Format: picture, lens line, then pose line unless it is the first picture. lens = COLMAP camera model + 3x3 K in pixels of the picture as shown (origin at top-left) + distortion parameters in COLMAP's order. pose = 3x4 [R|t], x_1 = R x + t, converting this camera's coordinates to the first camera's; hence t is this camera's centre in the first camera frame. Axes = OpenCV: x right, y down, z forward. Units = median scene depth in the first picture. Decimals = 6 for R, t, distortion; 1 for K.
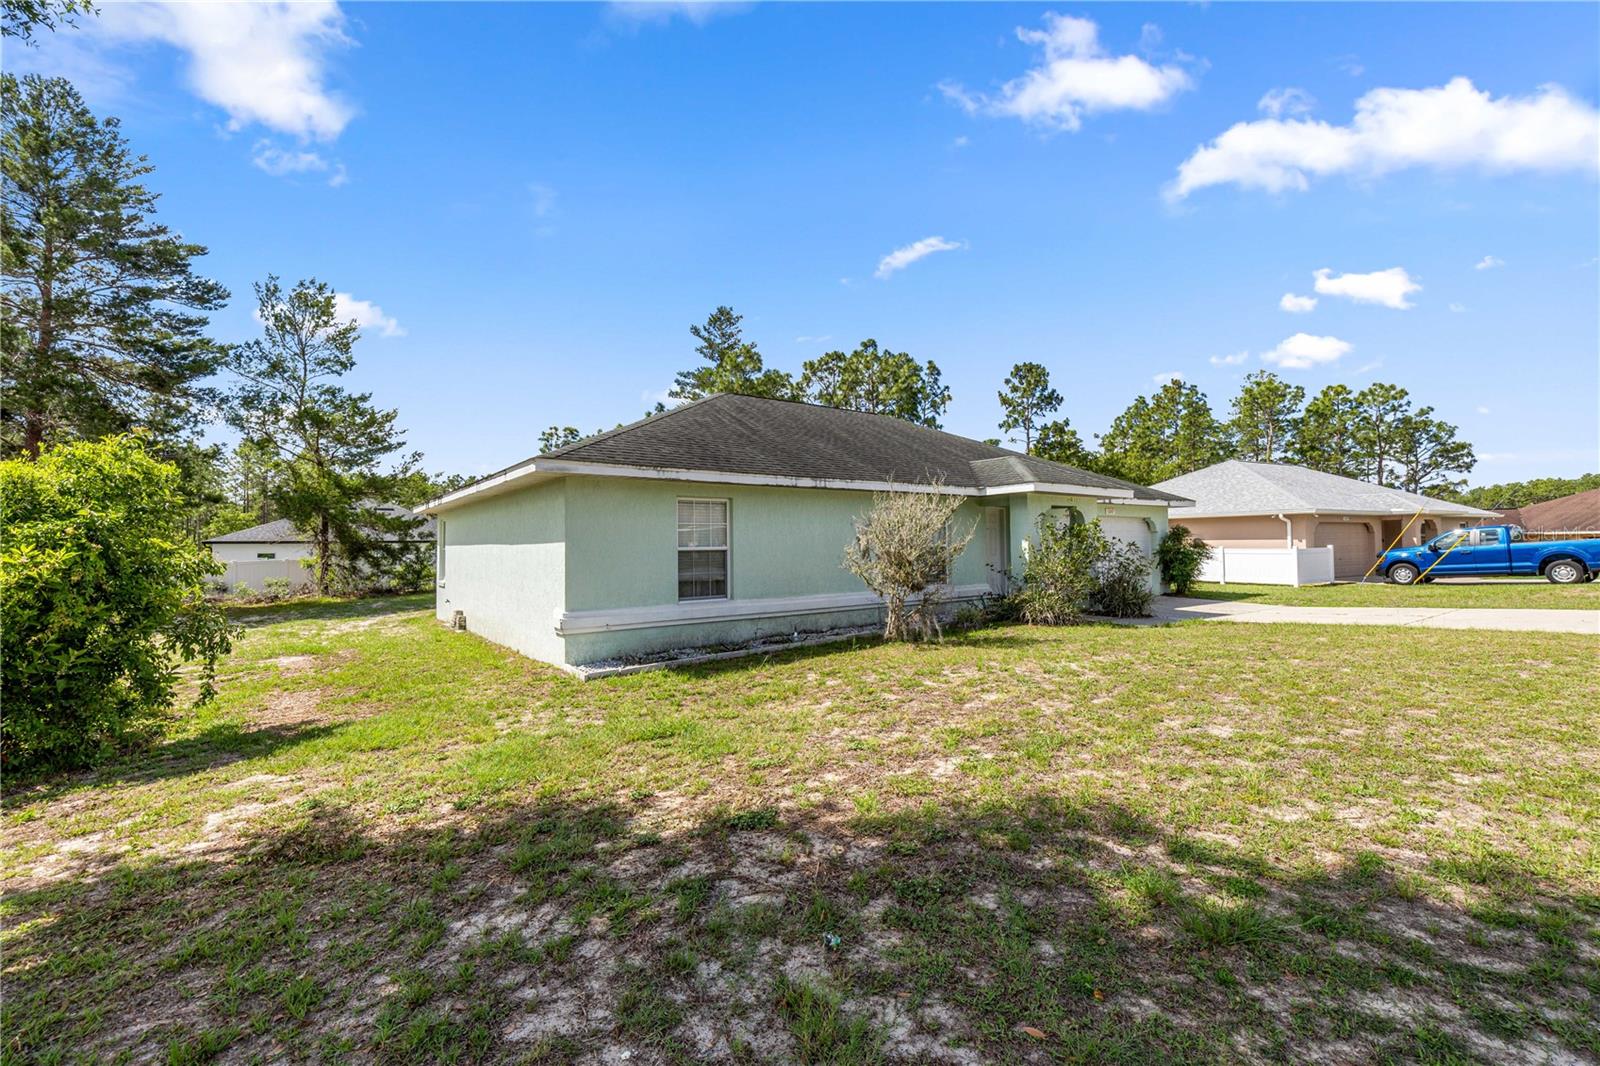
lens RADIAL K [[662.6, 0, 798.8], [0, 662.6, 531.7], [0, 0, 1]] dist [-0.001203, -0.000086]
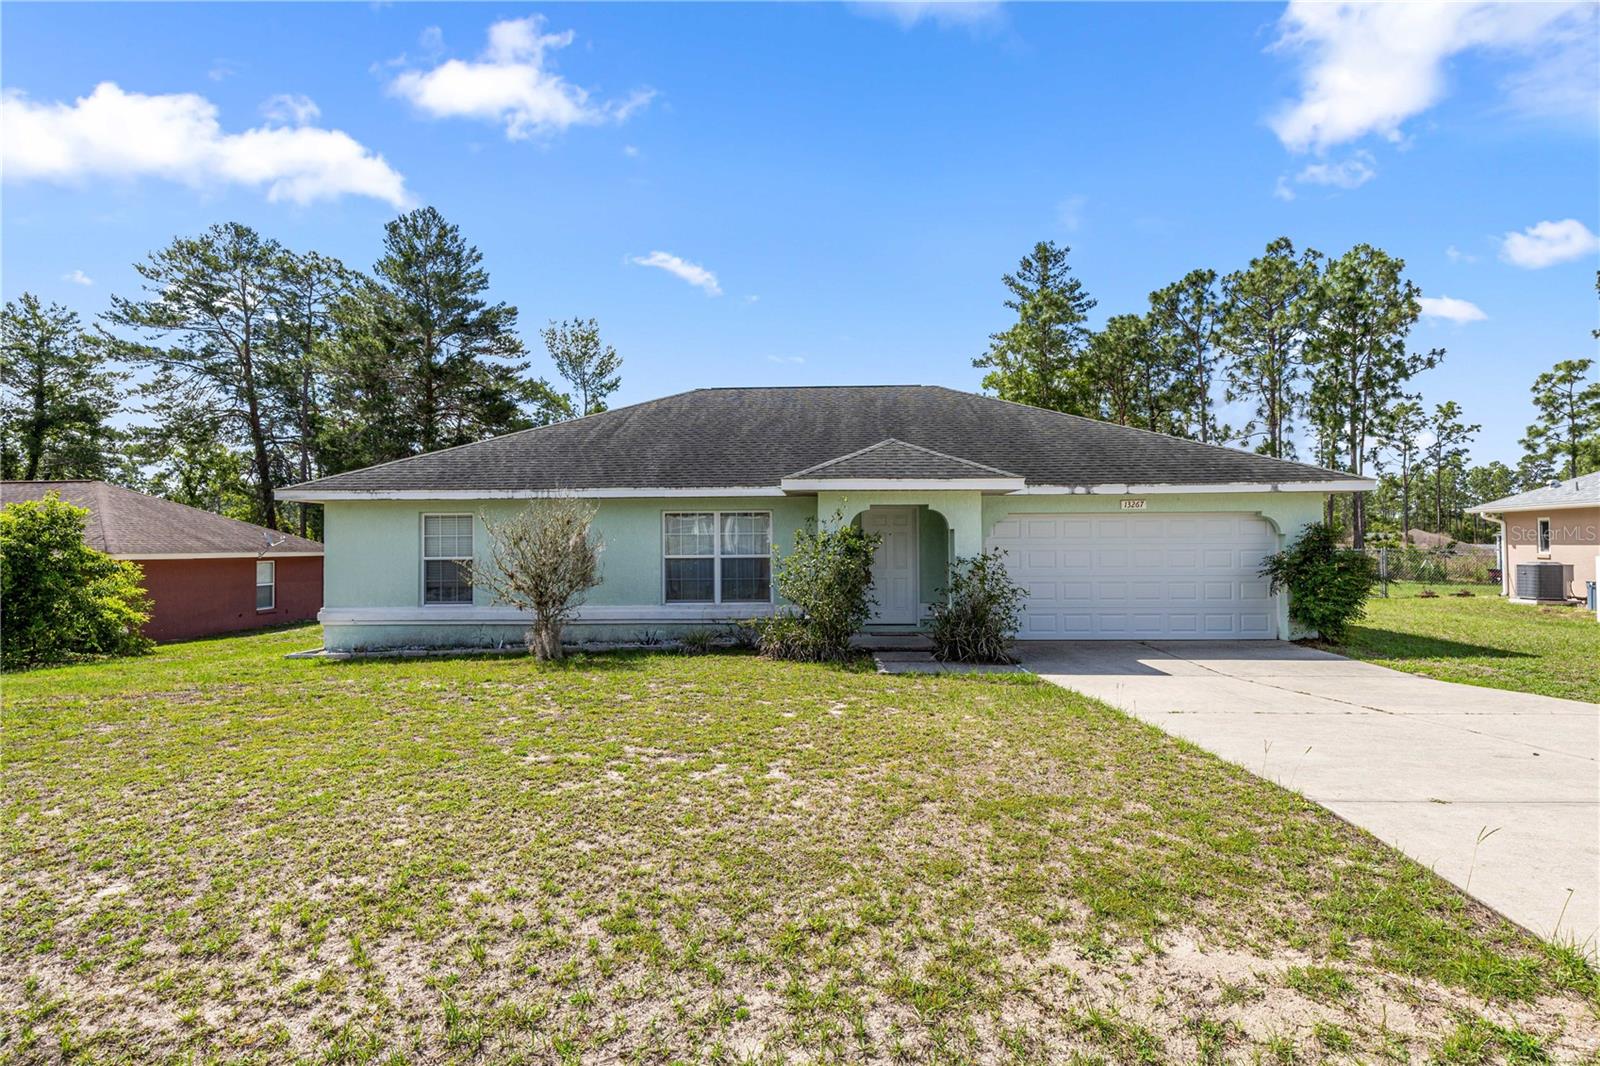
lens RADIAL K [[836.9, 0, 793.1], [0, 836.9, 545.1], [0, 0, 1]] dist [0.004283, -0.001292]
pose [[0.794459, -0.012891, -0.607181, 1.218230], [0.019549, 0.999799, 0.004351, 0.008793], [0.607003, -0.015326, 0.794552, 0.239157]]
